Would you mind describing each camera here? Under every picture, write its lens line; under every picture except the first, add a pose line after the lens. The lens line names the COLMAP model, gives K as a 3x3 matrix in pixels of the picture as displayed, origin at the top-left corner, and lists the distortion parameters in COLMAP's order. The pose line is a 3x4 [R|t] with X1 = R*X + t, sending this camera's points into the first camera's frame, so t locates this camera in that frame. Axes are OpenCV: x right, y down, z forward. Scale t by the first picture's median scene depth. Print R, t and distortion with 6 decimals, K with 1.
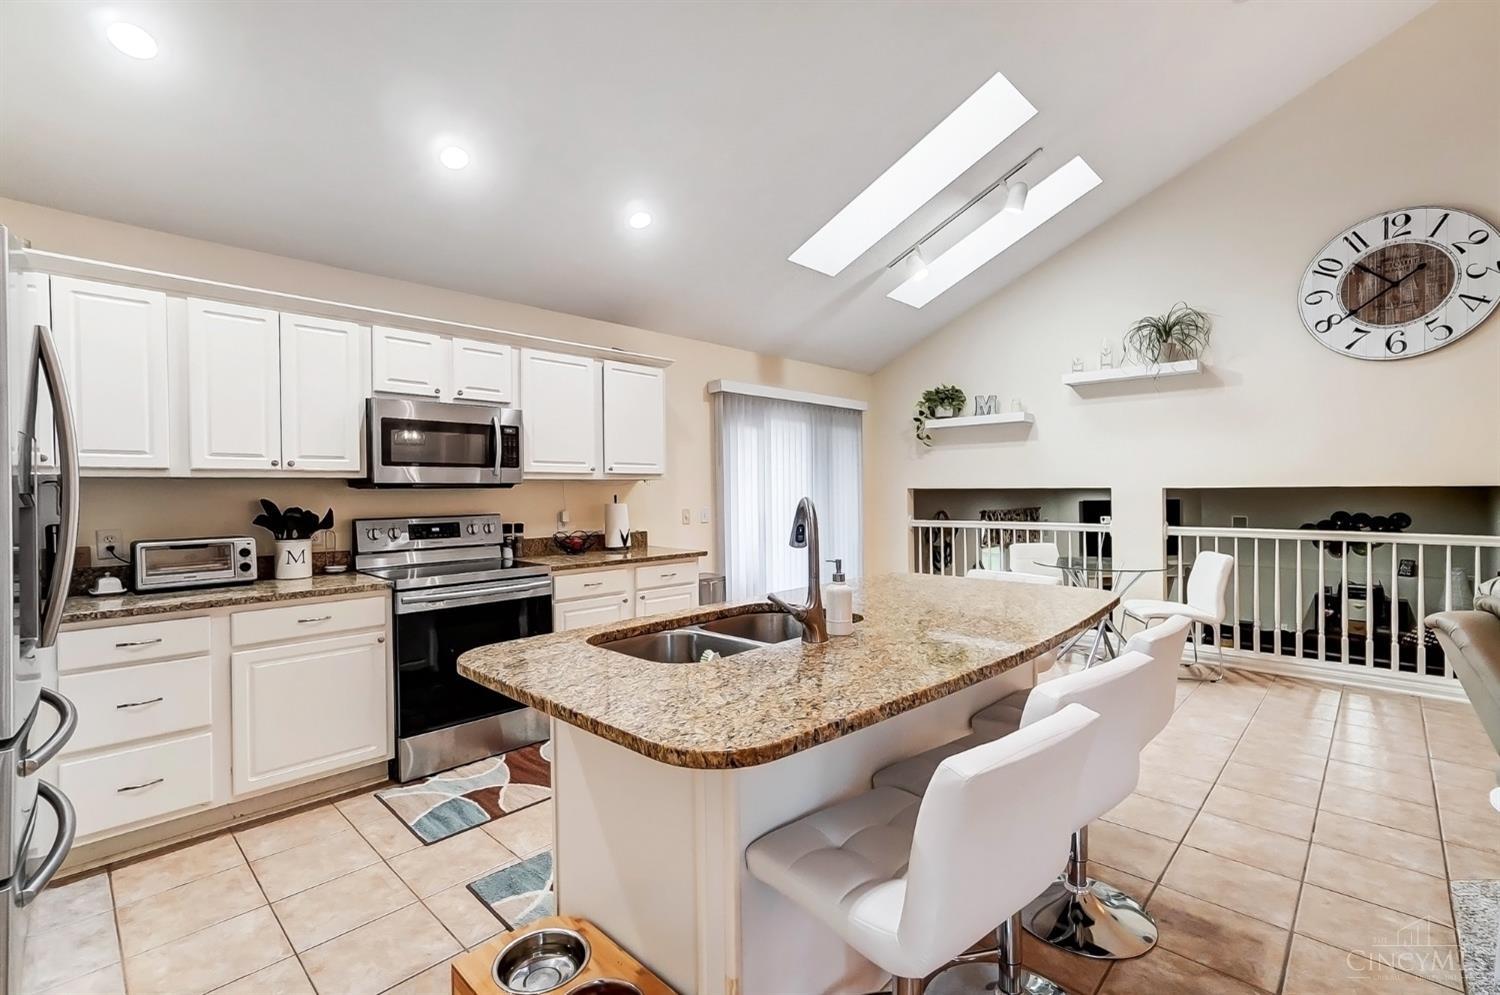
lens RADIAL K [[672.6, 0, 750.0], [0, 672.6, 497.5], [0, 0, 1]] dist [0.003622, 0.000851]
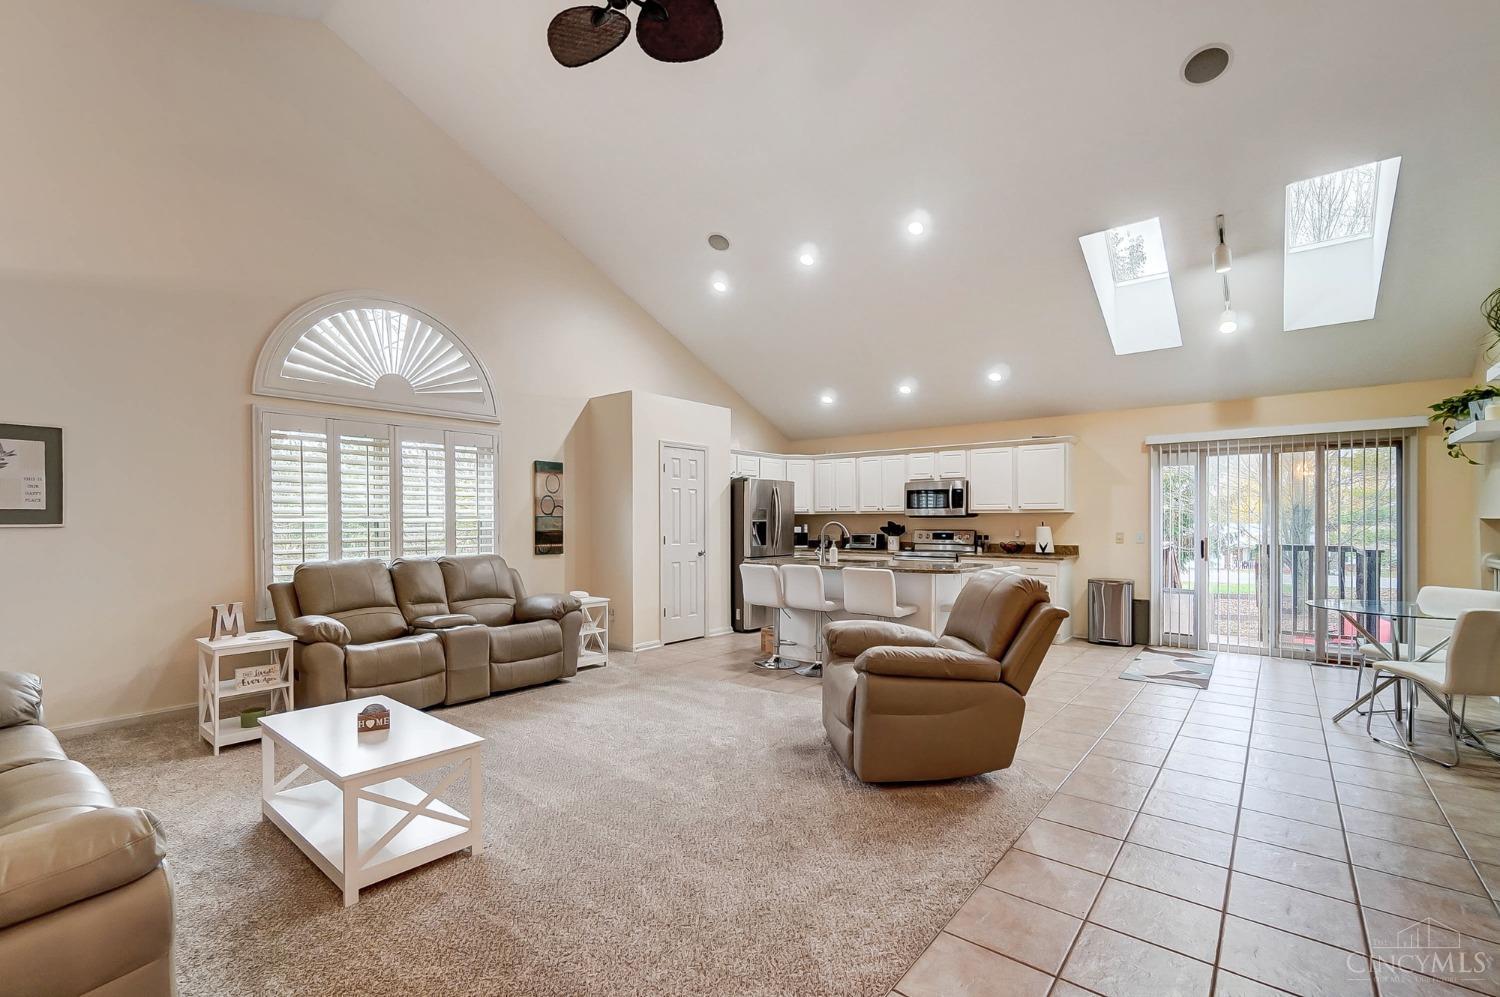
lens RADIAL K [[664.4, 0, 734.7], [0, 664.4, 512.1], [0, 0, 1]] dist [-0.000066, 0.000651]
pose [[0.060580, -0.005378, -0.998149, 1.279930], [-0.011380, 0.999917, -0.006078, -0.007594], [0.998098, 0.011727, 0.060514, 0.110452]]
